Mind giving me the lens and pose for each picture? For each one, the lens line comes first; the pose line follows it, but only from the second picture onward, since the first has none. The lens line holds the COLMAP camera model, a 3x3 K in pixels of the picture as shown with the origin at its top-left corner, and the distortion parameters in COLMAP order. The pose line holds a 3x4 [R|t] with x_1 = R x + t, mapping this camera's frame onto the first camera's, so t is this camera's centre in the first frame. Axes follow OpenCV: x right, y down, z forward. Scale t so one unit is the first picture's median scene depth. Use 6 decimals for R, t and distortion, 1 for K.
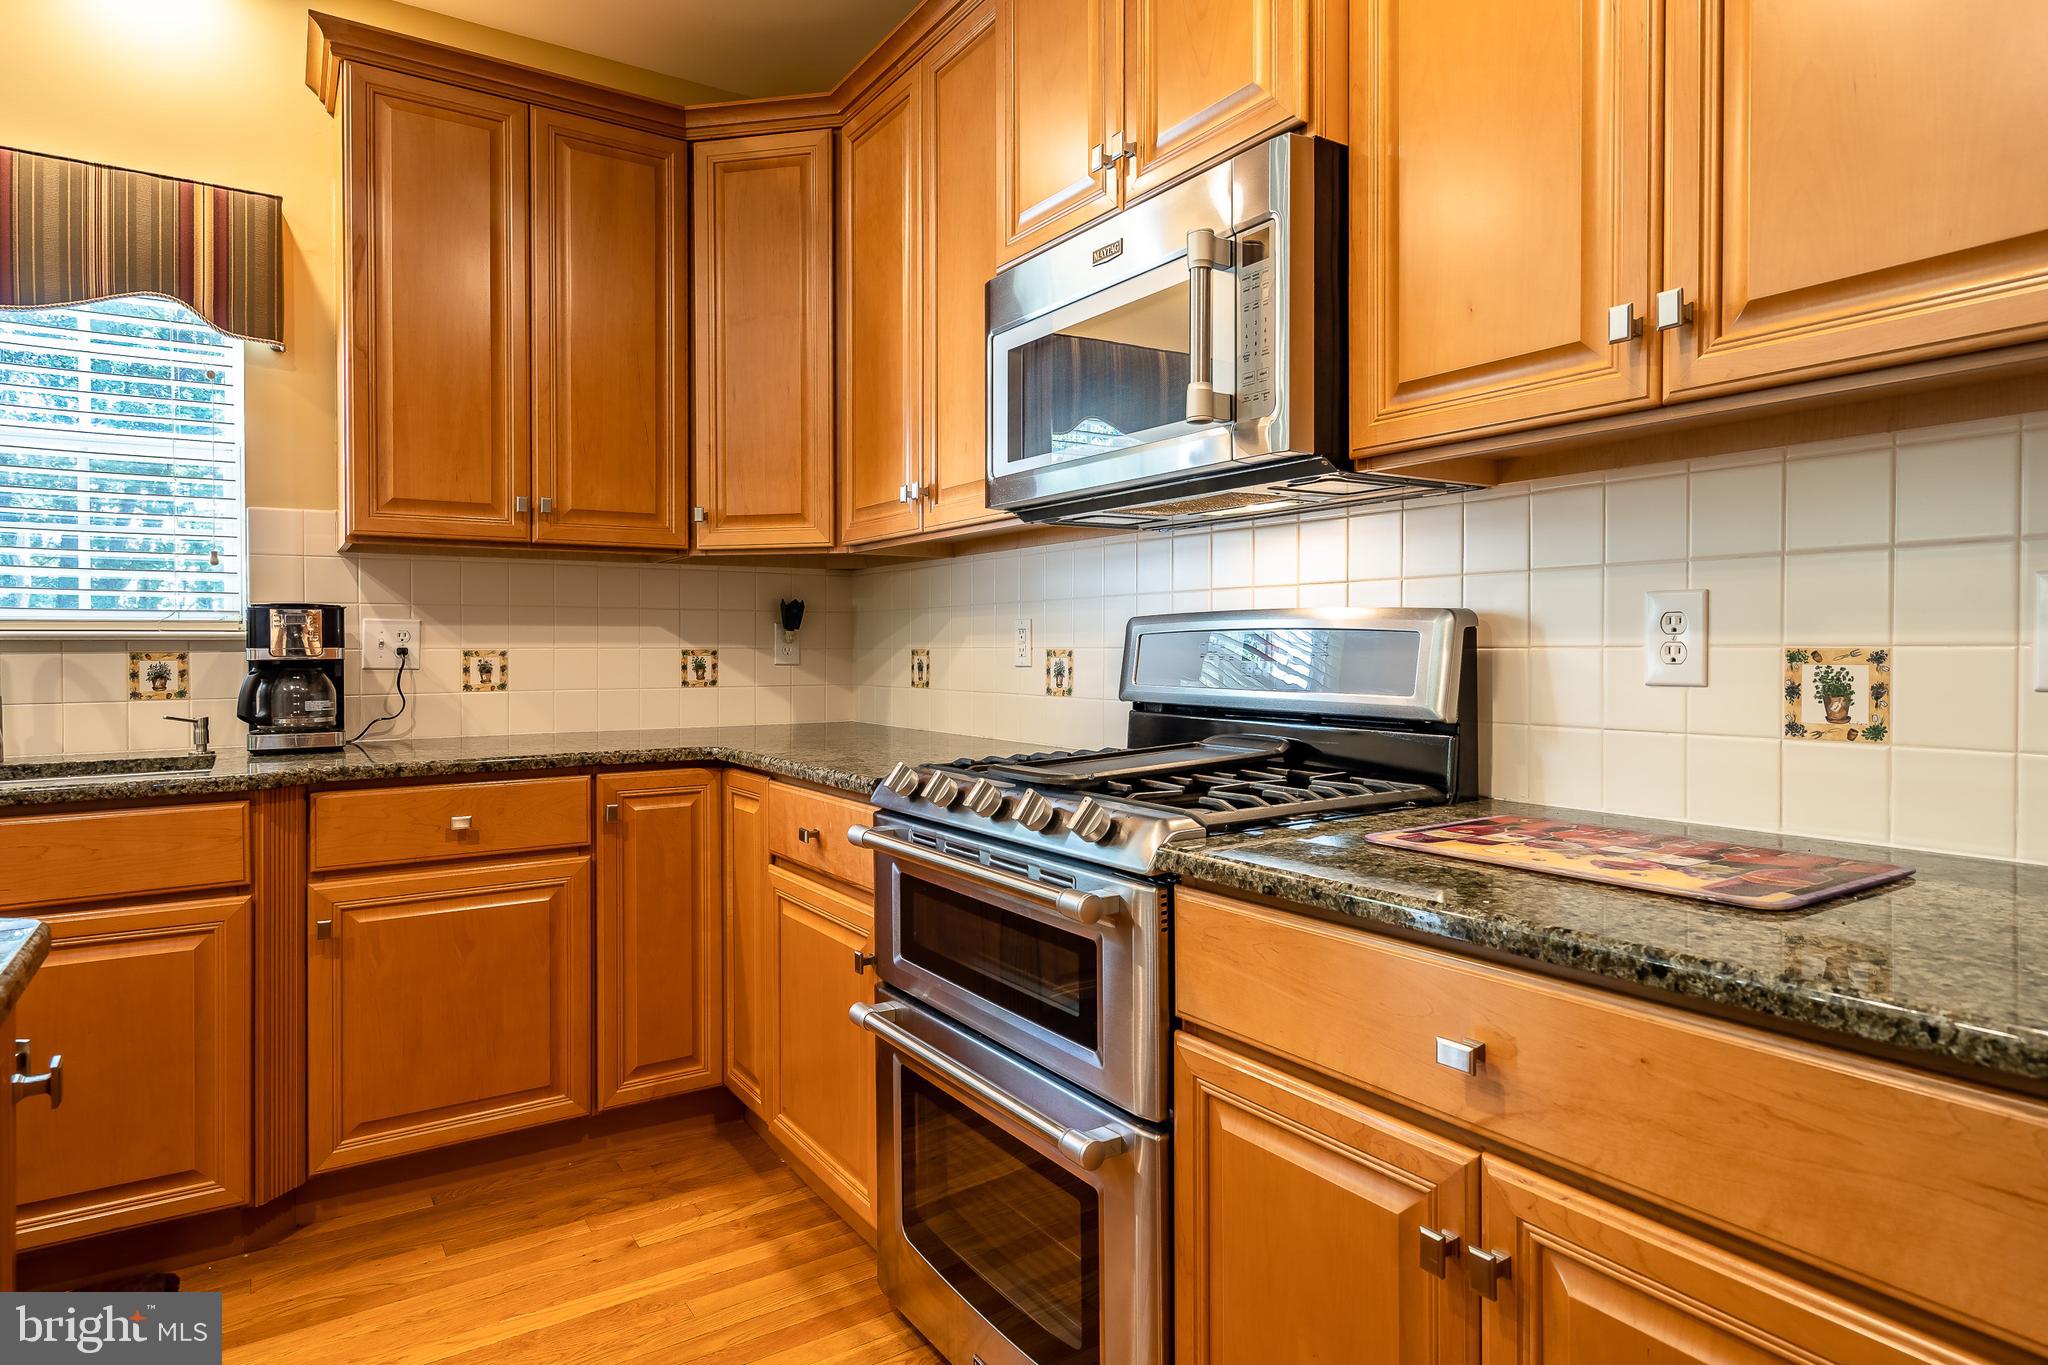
lens RADIAL K [[1164.3, 0, 1024.7], [0, 1164.3, 649.8], [0, 0, 1]] dist [0.004772, 0.001686]
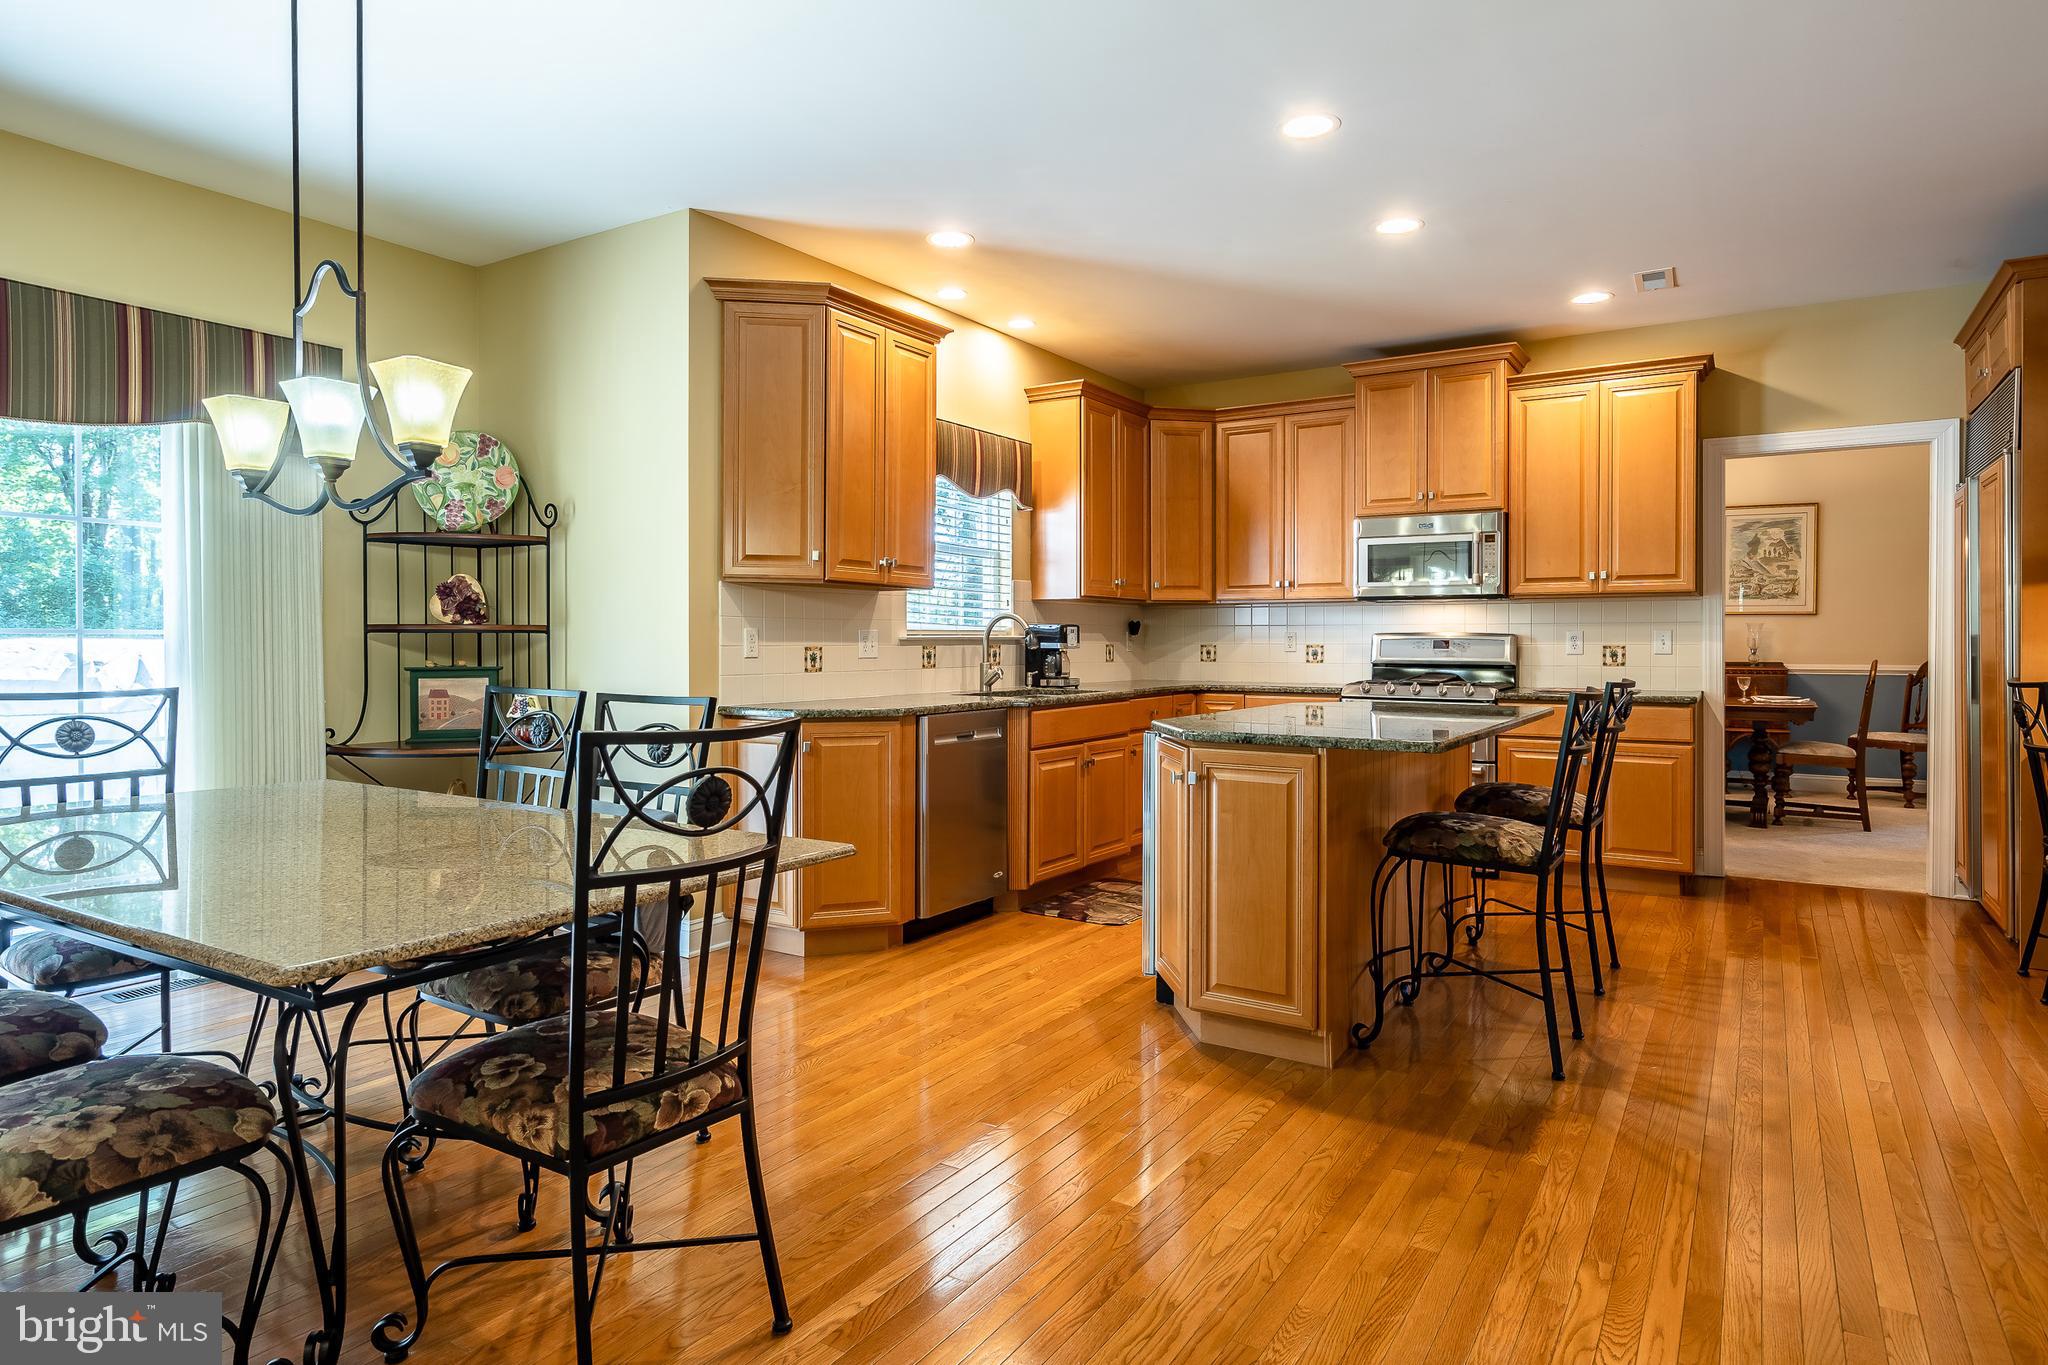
lens RADIAL K [[1170.7, 0, 1024.6], [0, 1170.7, 645.3], [0, 0, 1]] dist [0.004017, 0.001365]
pose [[0.911217, 0.002477, 0.411920, -1.702427], [-0.002684, 0.999996, -0.000075, 0.003031], [-0.411919, -0.001037, 0.911220, -1.139713]]
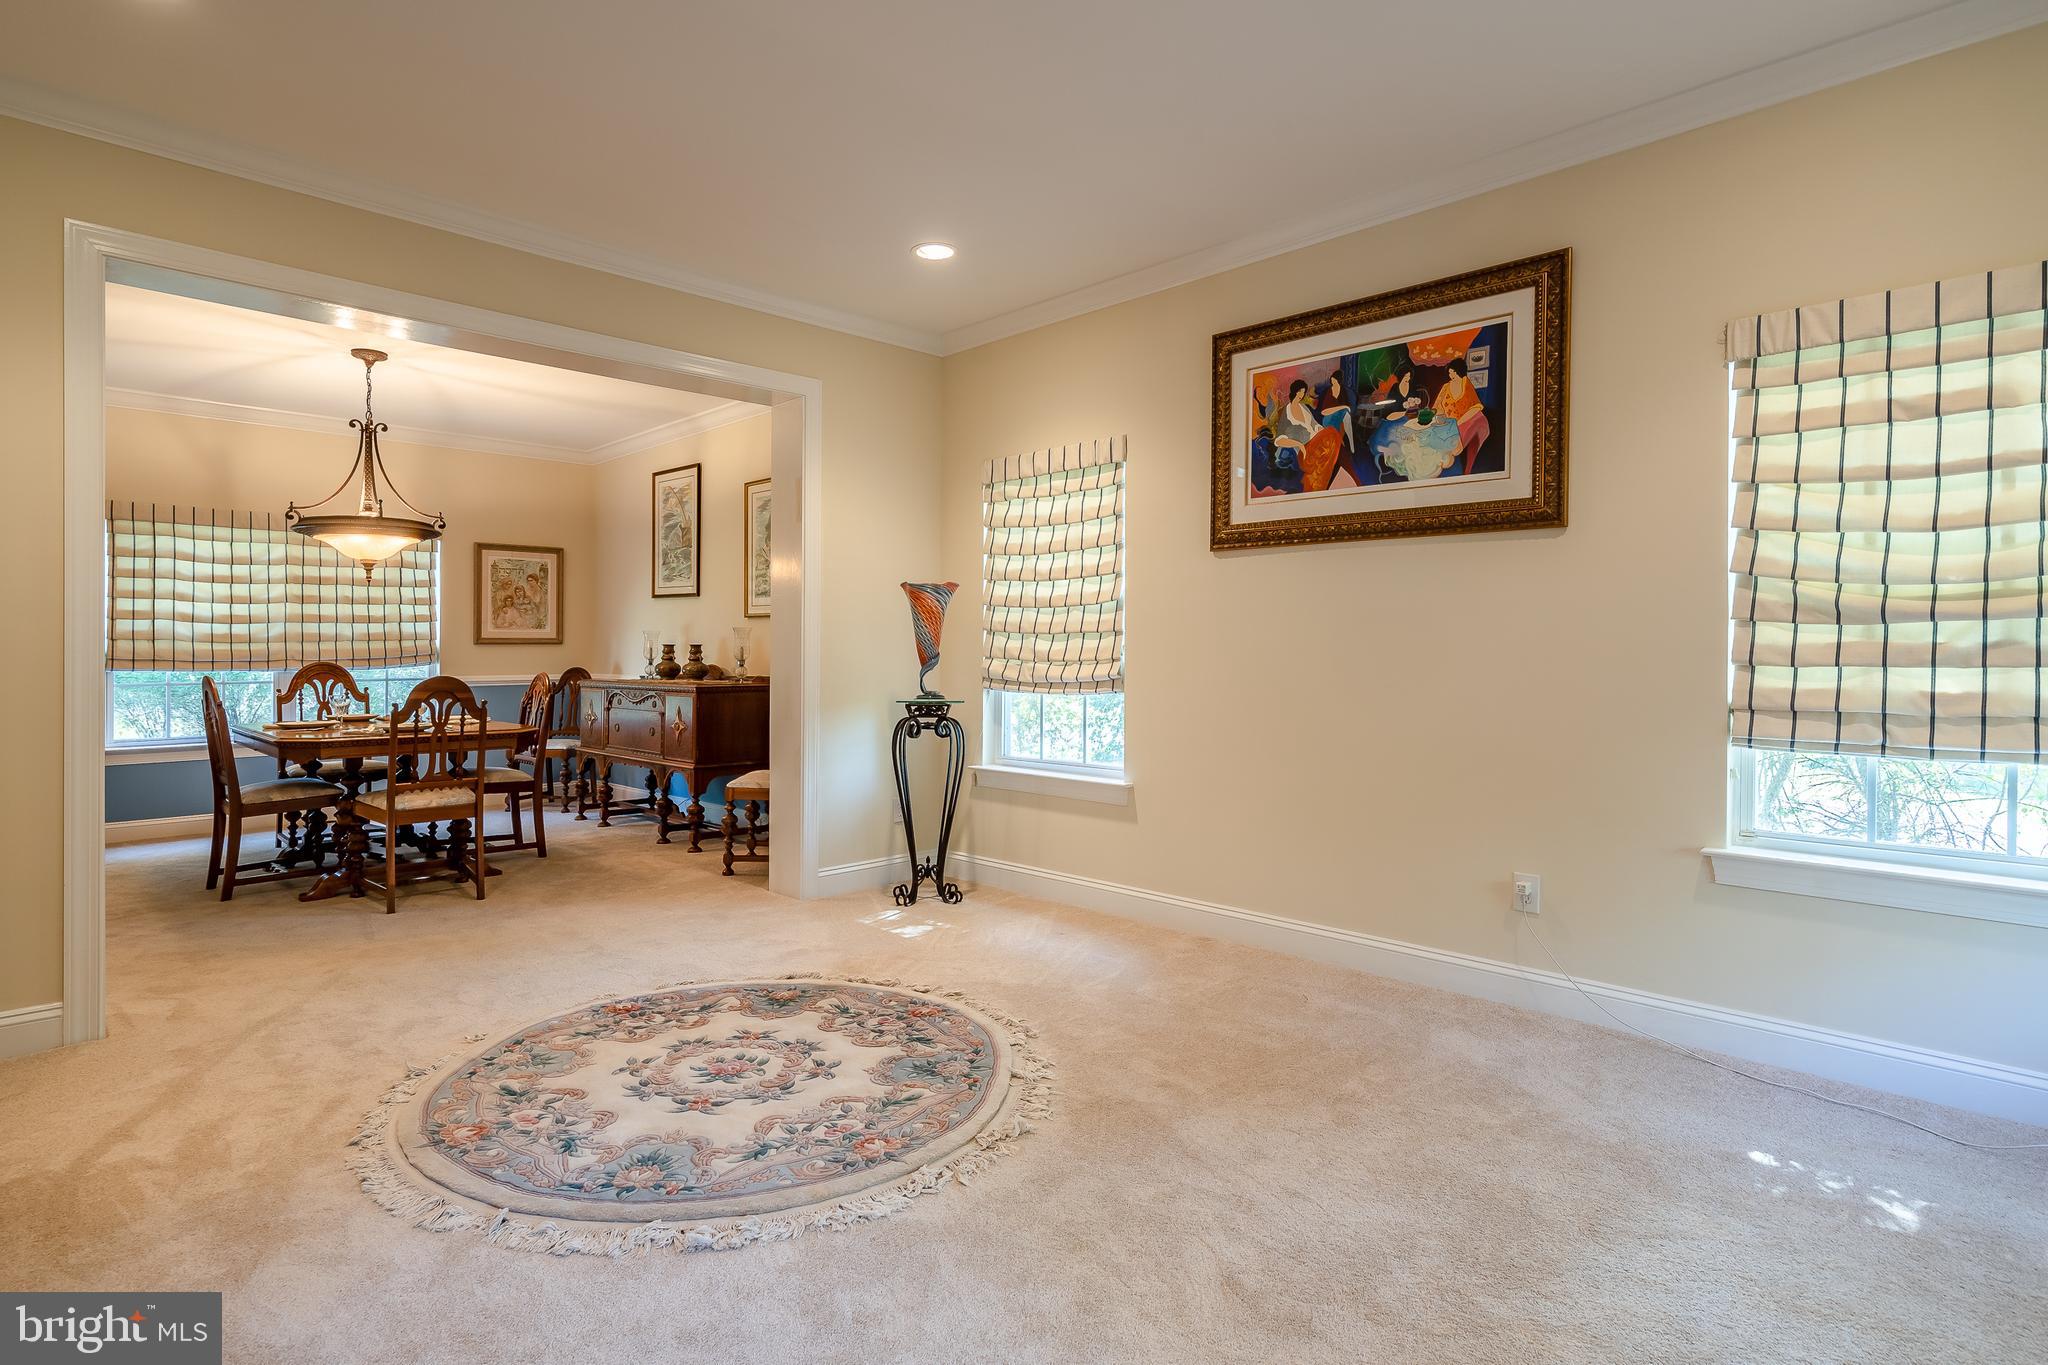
lens RADIAL K [[1053.2, 0, 1030.2], [0, 1053.2, 647.8], [0, 0, 1]] dist [-0.001826, 0.000521]
pose [[0.980042, 0.000715, 0.198789, 2.026487], [0.000172, 0.999990, -0.004444, -0.010020], [-0.198790, 0.004389, 0.980032, -1.424293]]
